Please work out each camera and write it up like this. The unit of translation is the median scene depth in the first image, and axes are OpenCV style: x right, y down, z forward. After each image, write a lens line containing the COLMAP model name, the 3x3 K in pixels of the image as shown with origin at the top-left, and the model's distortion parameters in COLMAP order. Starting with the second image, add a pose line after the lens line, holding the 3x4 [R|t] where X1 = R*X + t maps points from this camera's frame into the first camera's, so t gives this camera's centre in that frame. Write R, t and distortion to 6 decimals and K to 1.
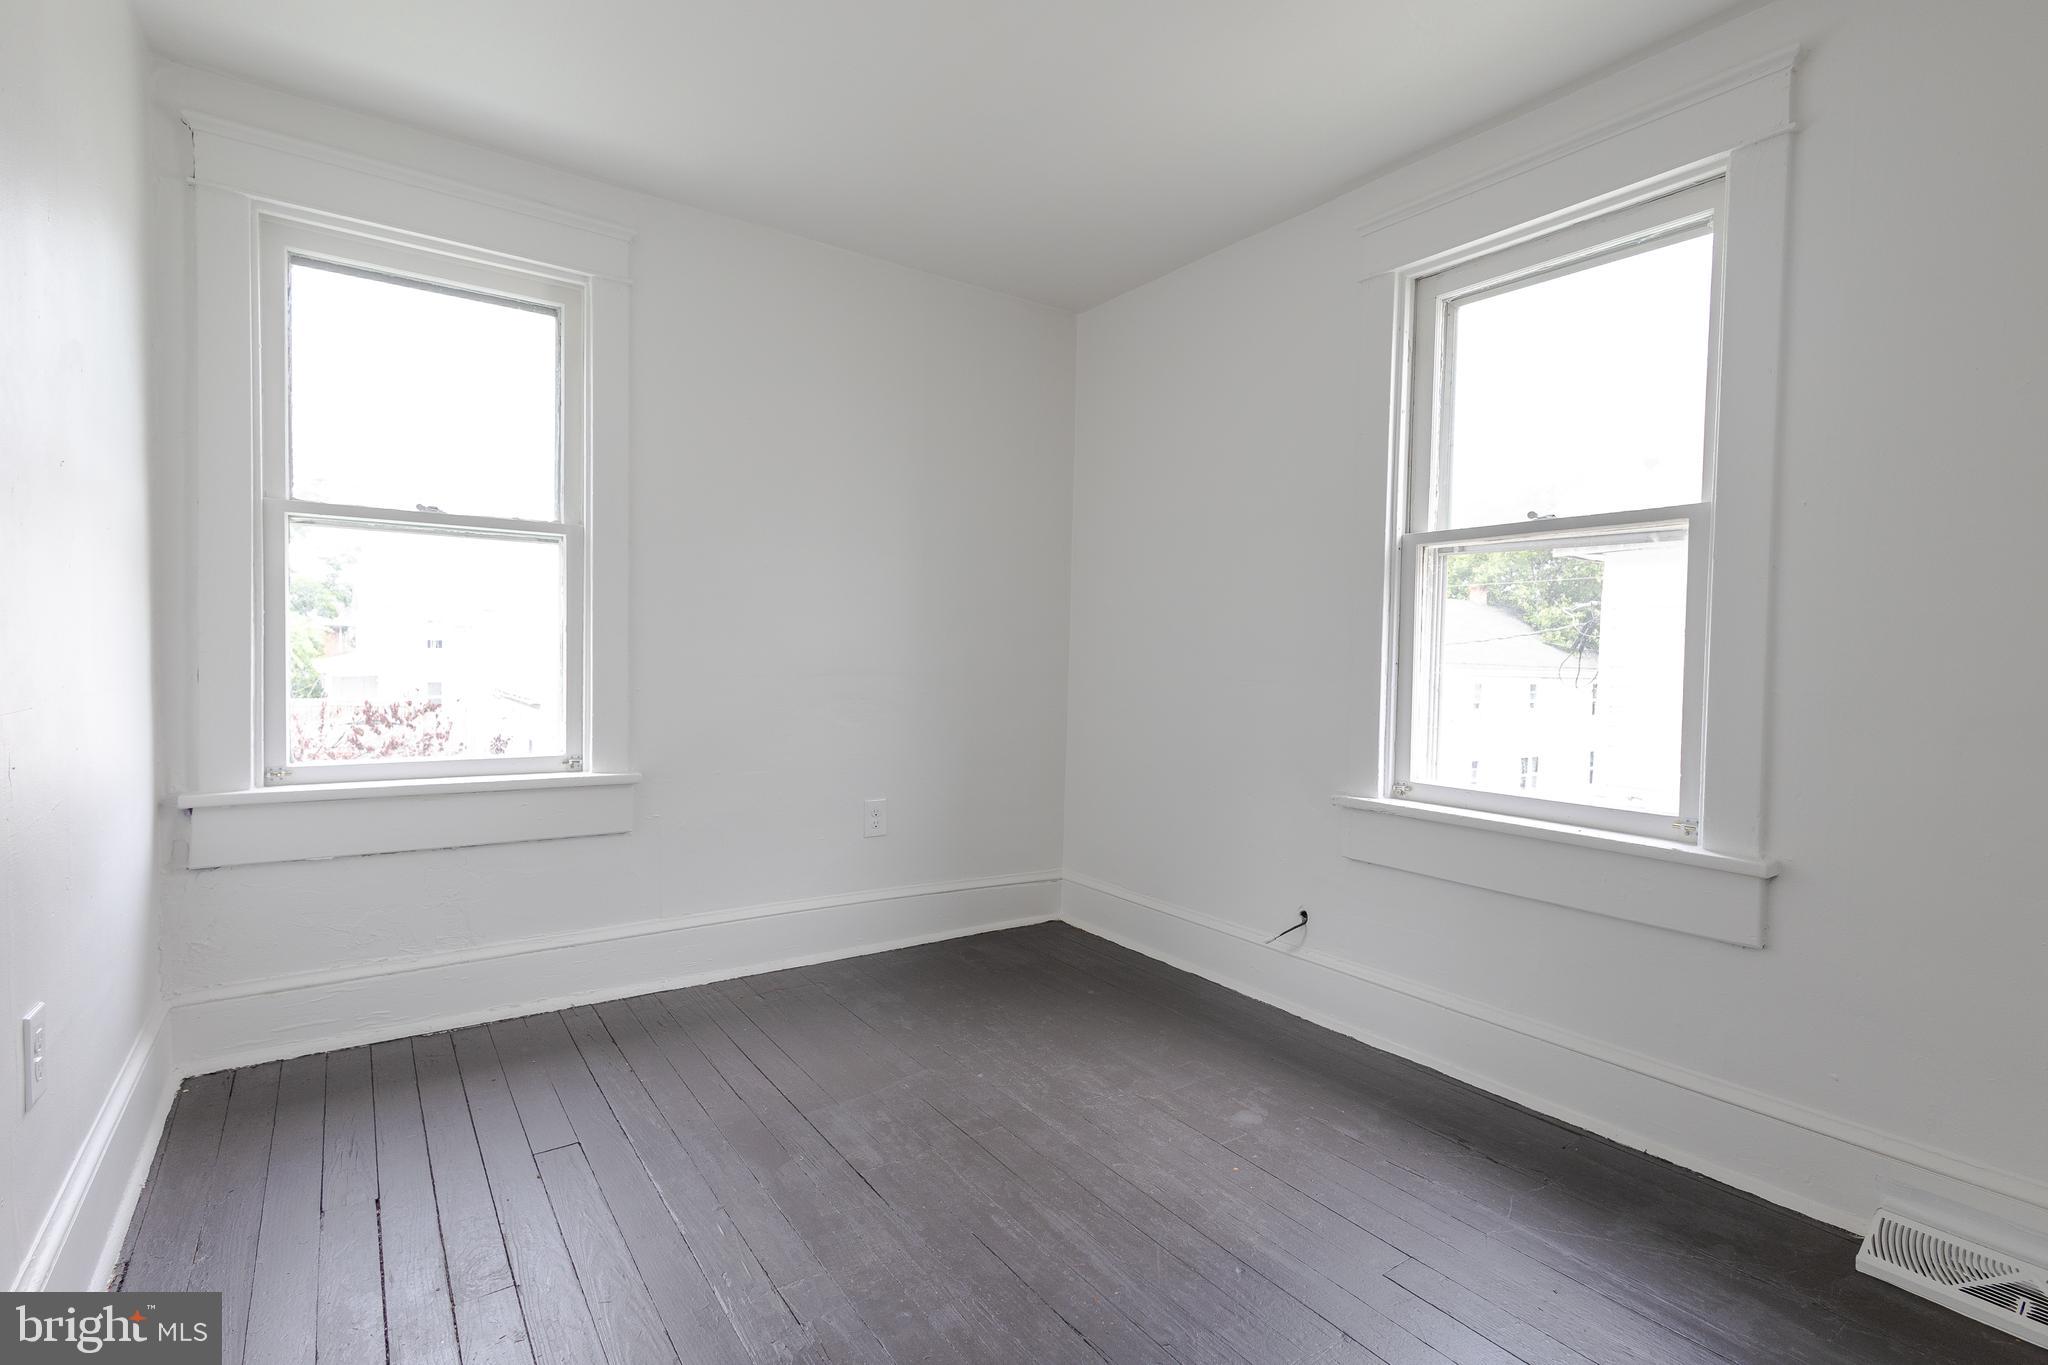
lens RADIAL K [[952.2, 0, 943.5], [0, 952.2, 625.8], [0, 0, 1]] dist [0.014315, 0.030571]
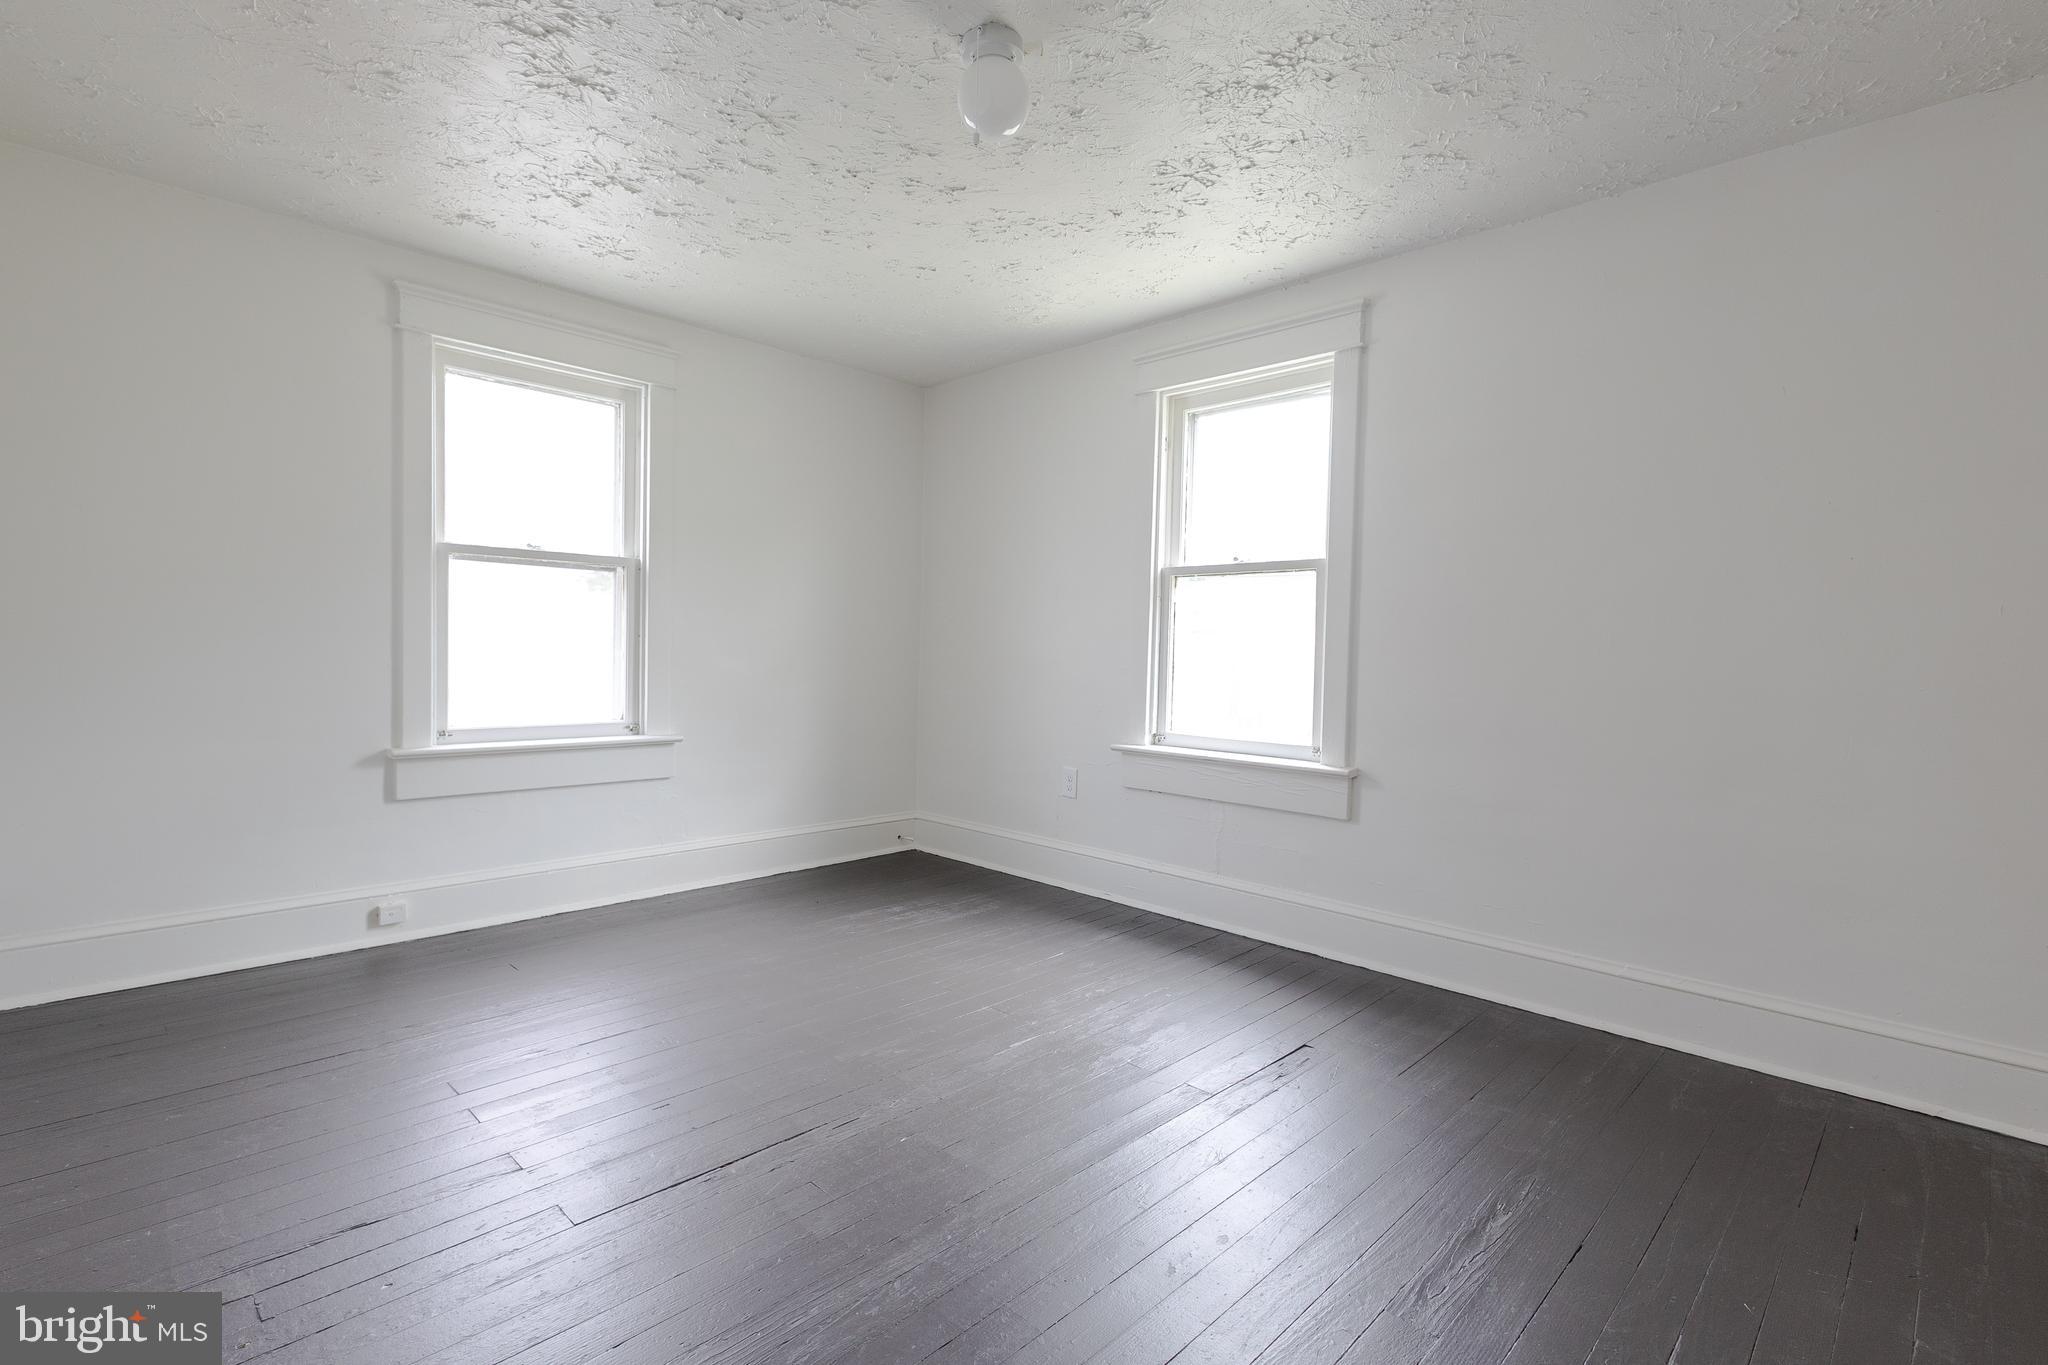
lens RADIAL K [[967.8, 0, 1015.1], [0, 967.8, 668.0], [0, 0, 1]] dist [0.010988, -0.000284]
pose [[0.955620, -0.010670, 0.294408, -0.206429], [-0.008004, 0.998035, 0.062151, -0.031073], [-0.294492, -0.061749, 0.953657, -0.422371]]
